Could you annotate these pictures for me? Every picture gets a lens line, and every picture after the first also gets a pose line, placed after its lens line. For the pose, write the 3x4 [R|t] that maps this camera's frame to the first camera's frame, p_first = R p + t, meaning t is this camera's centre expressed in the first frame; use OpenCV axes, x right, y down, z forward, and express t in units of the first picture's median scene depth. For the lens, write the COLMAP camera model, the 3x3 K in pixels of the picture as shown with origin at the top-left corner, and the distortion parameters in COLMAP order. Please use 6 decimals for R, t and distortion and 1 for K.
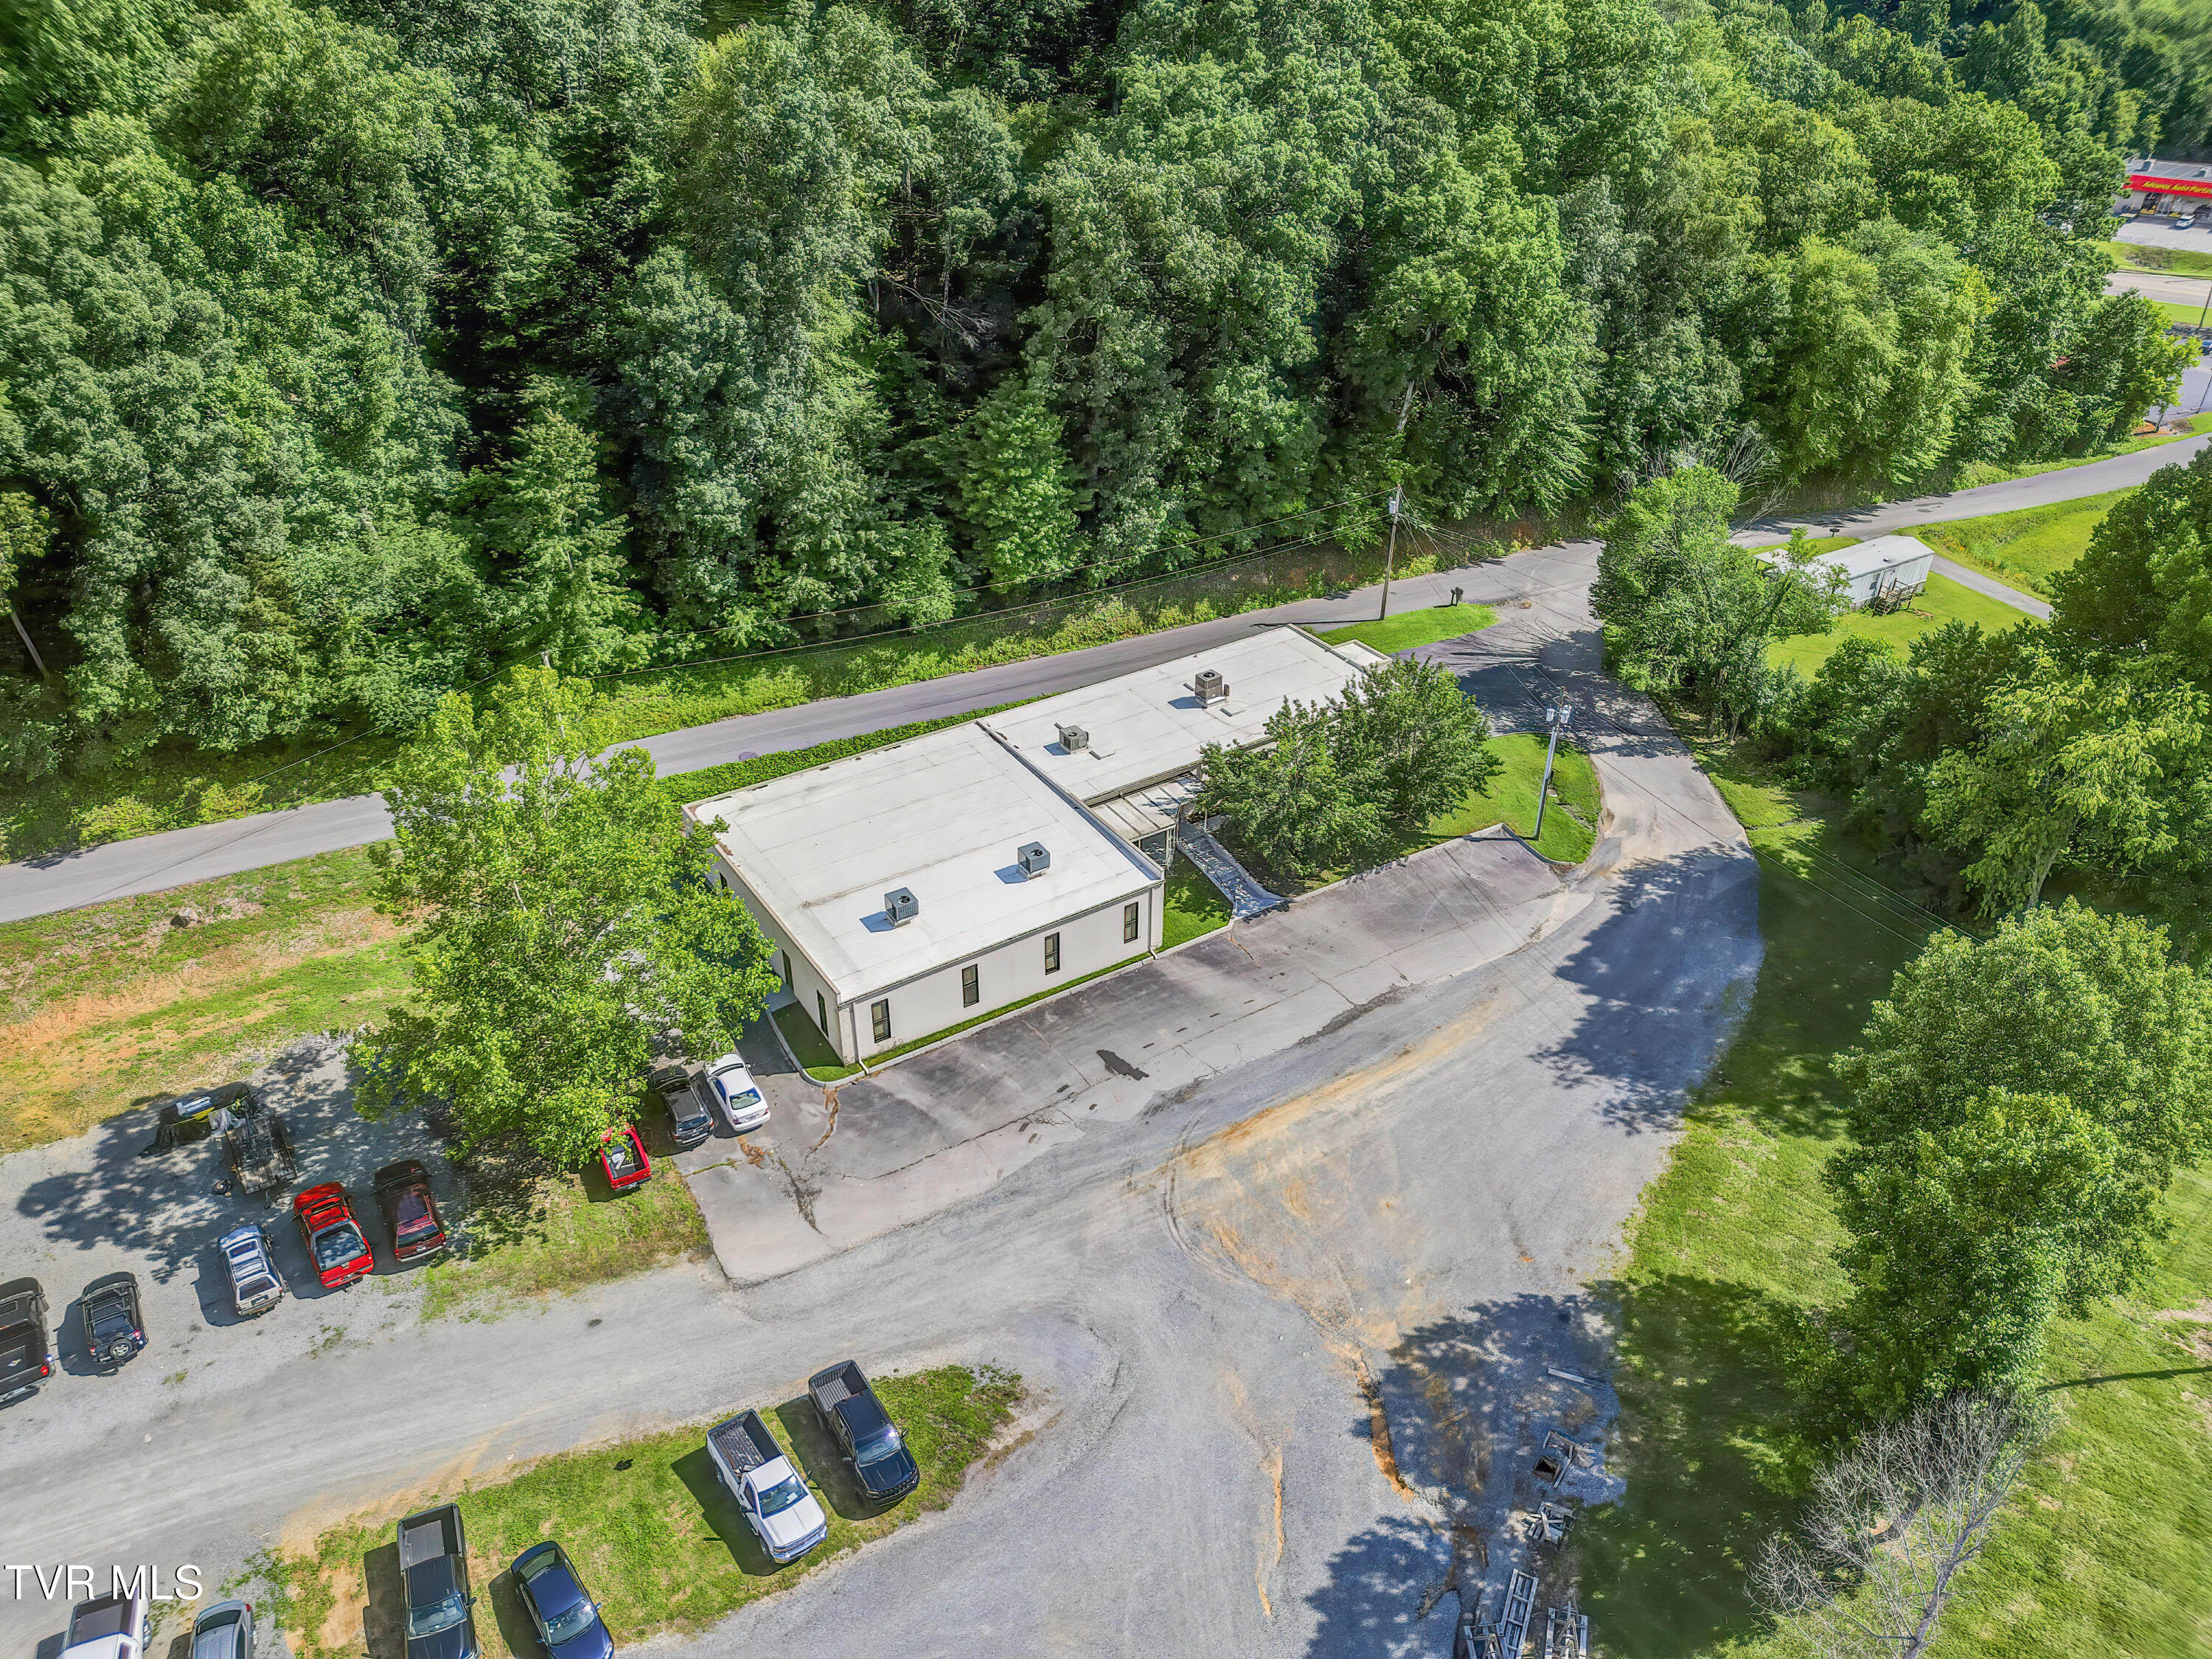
lens RADIAL K [[1557.0, 0, 981.3], [0, 1557.0, 831.3], [0, 0, 1]] dist [0.060621, -0.065529]
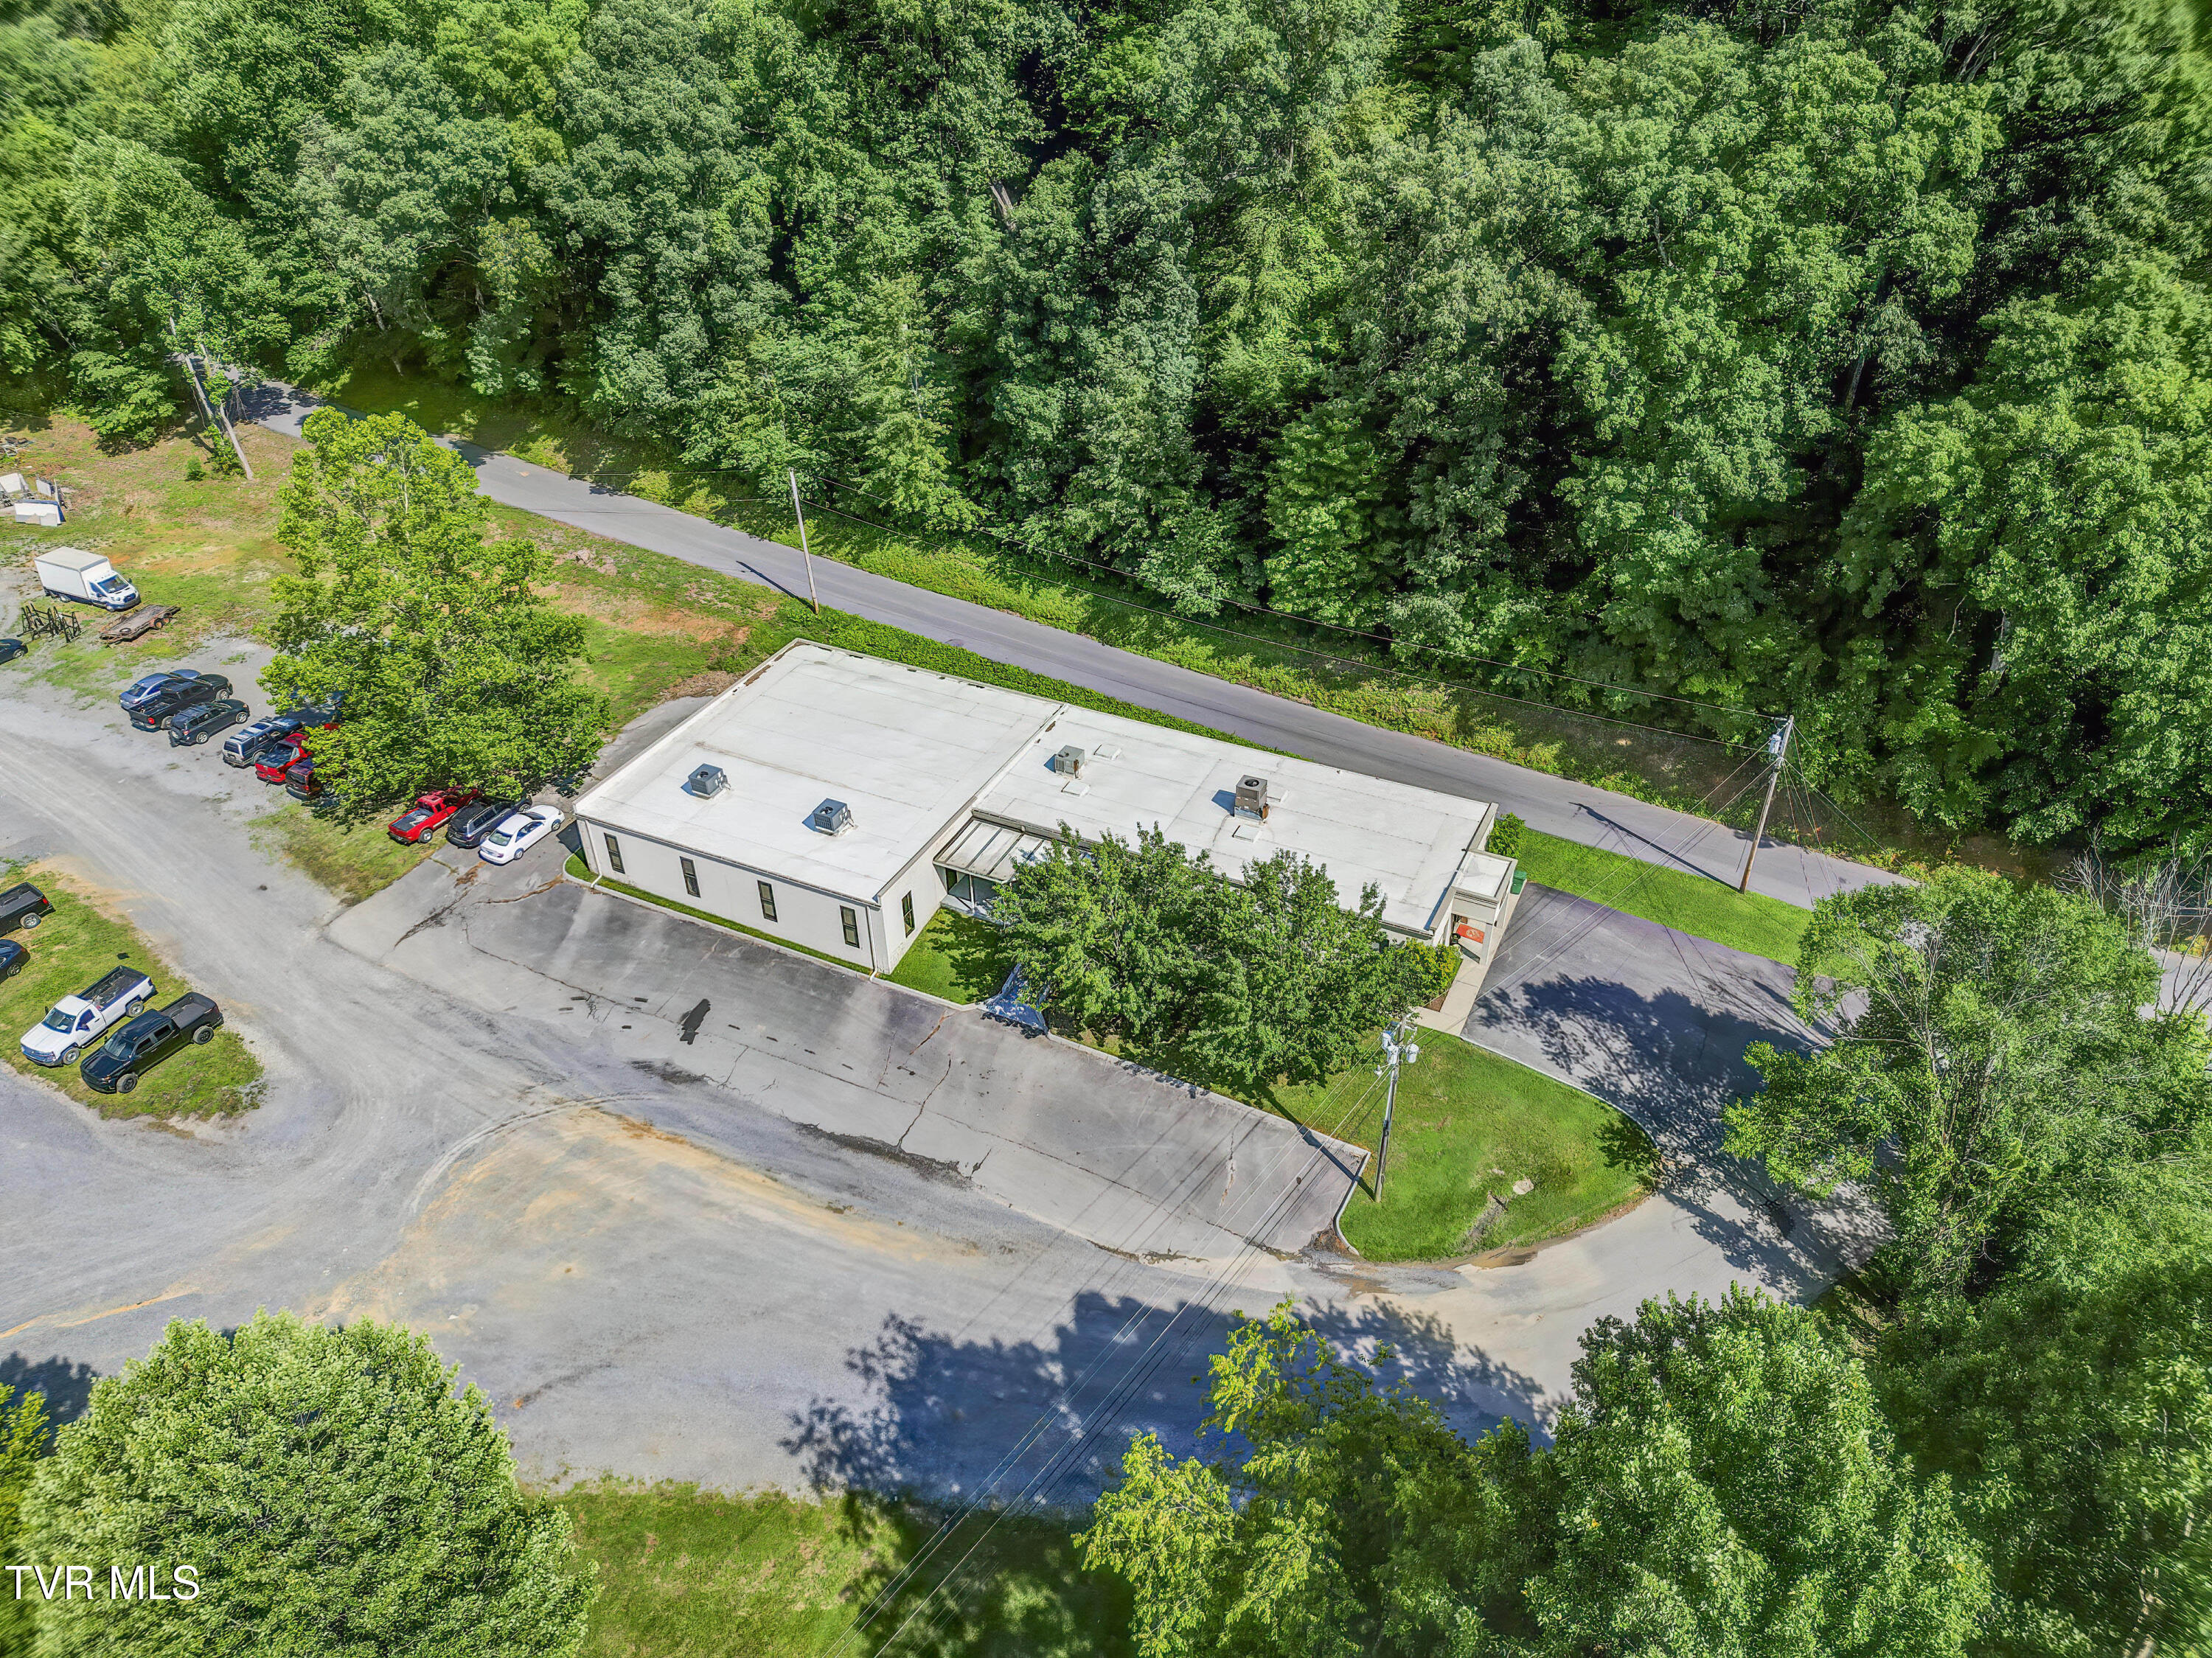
lens RADIAL K [[1581.7, 0, 1104.7], [0, 1581.7, 698.7], [0, 0, 1]] dist [0.019892, -0.002446]
pose [[0.536015, 0.429196, -0.726965, 0.832955], [-0.445156, 0.875370, 0.188585, -0.315249], [0.717303, 0.222529, 0.660270, 0.477641]]
